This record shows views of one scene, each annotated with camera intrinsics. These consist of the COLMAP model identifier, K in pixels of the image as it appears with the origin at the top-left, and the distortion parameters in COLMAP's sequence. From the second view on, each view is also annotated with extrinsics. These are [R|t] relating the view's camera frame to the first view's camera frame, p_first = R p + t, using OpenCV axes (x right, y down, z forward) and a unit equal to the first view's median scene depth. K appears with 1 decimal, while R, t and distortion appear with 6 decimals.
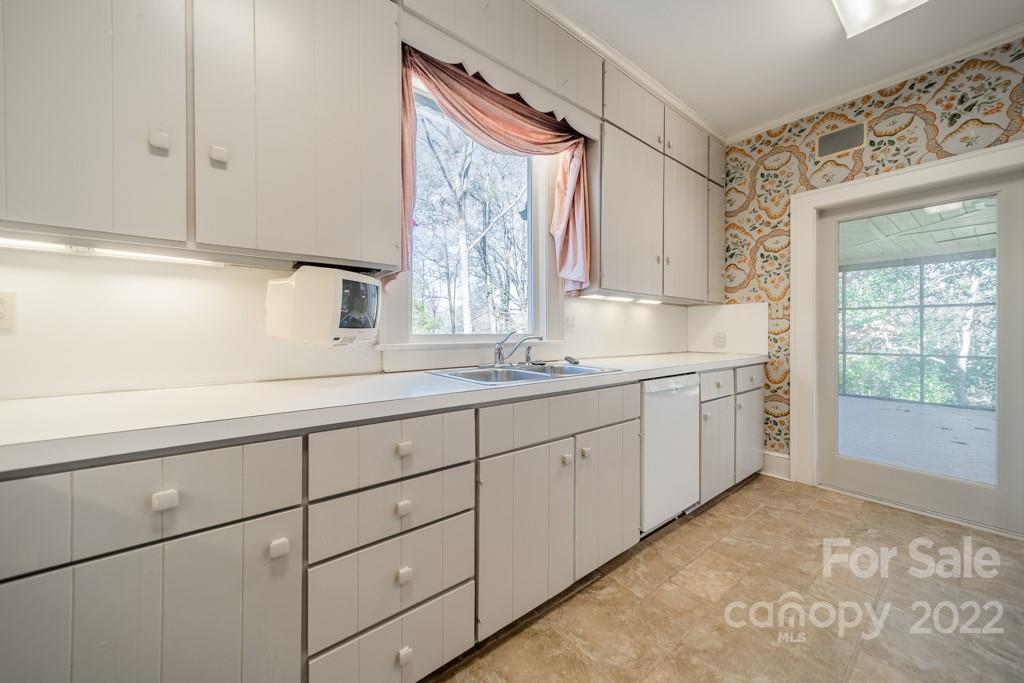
lens RADIAL K [[362.3, 0, 508.8], [0, 362.3, 335.4], [0, 0, 1]] dist [-0.015241, 0.002939]
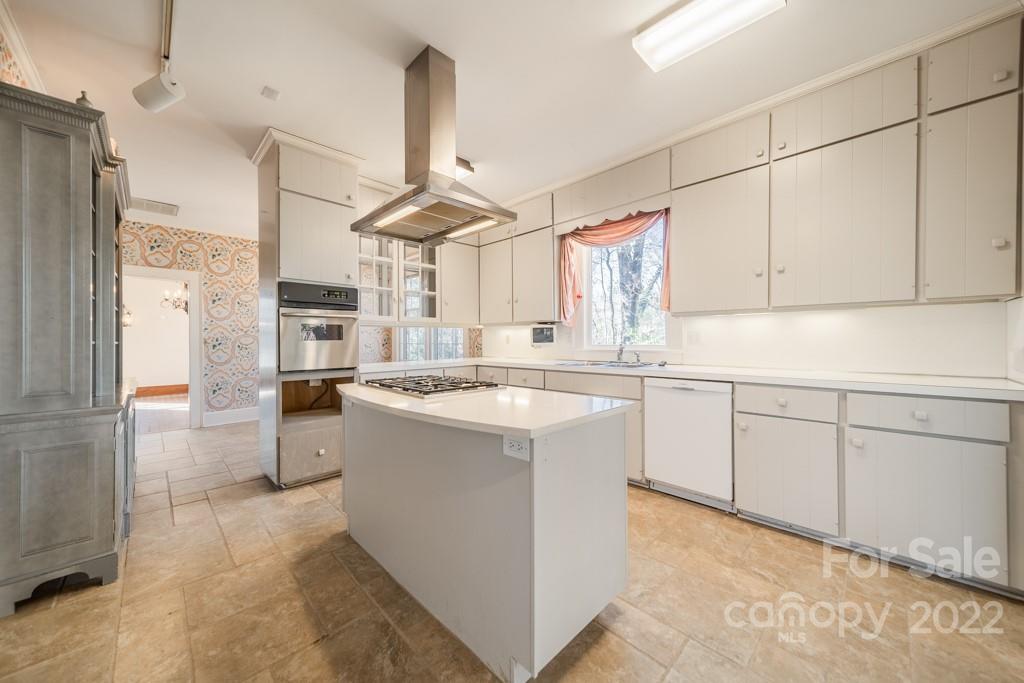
lens RADIAL K [[362.3, 0, 512.9], [0, 362.3, 342.4], [0, 0, 1]] dist [-0.015241, 0.002939]
pose [[0.134538, 0.008583, -0.990871, 1.416859], [-0.006777, 0.999947, 0.007741, -0.020446], [0.990885, 0.005673, 0.134589, 0.187221]]
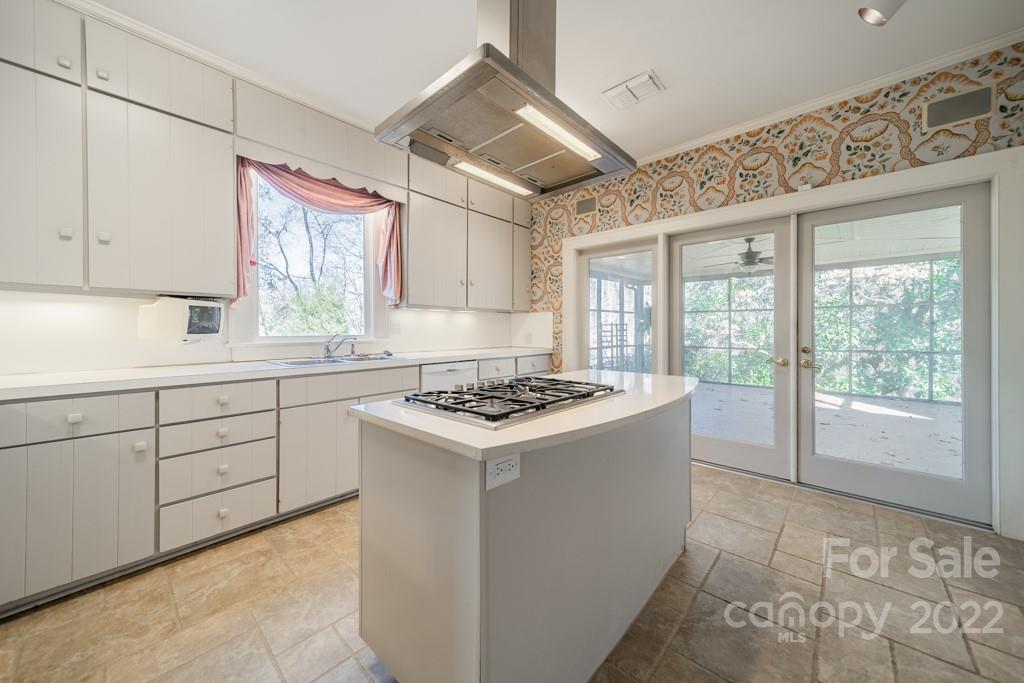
lens RADIAL K [[362.3, 0, 515.6], [0, 362.3, 331.5], [0, 0, 1]] dist [-0.015241, 0.002939]
pose [[0.981800, -0.005586, 0.189834, 0.371481], [0.007902, 0.999903, -0.011449, 0.002732], [-0.189752, 0.012741, 0.981749, -0.484667]]
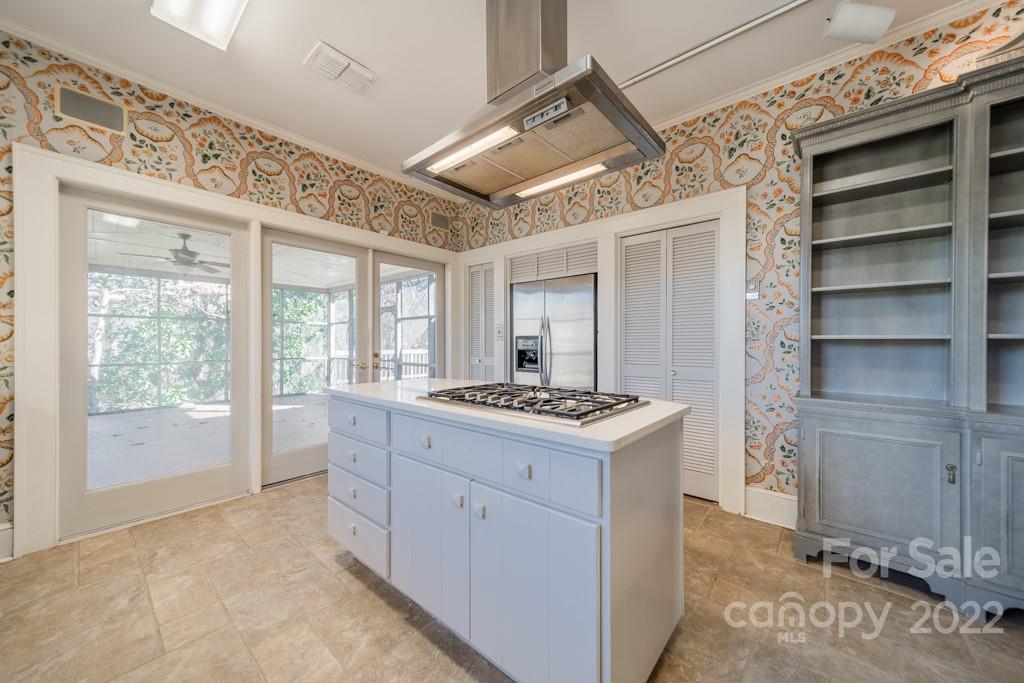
lens RADIAL K [[362.3, 0, 515.0], [0, 362.3, 346.2], [0, 0, 1]] dist [-0.015241, 0.002939]
pose [[-0.218132, -0.009583, 0.975872, -0.101802], [0.007524, 0.999906, 0.011500, -0.002348], [-0.975890, 0.009851, -0.218040, 0.254419]]
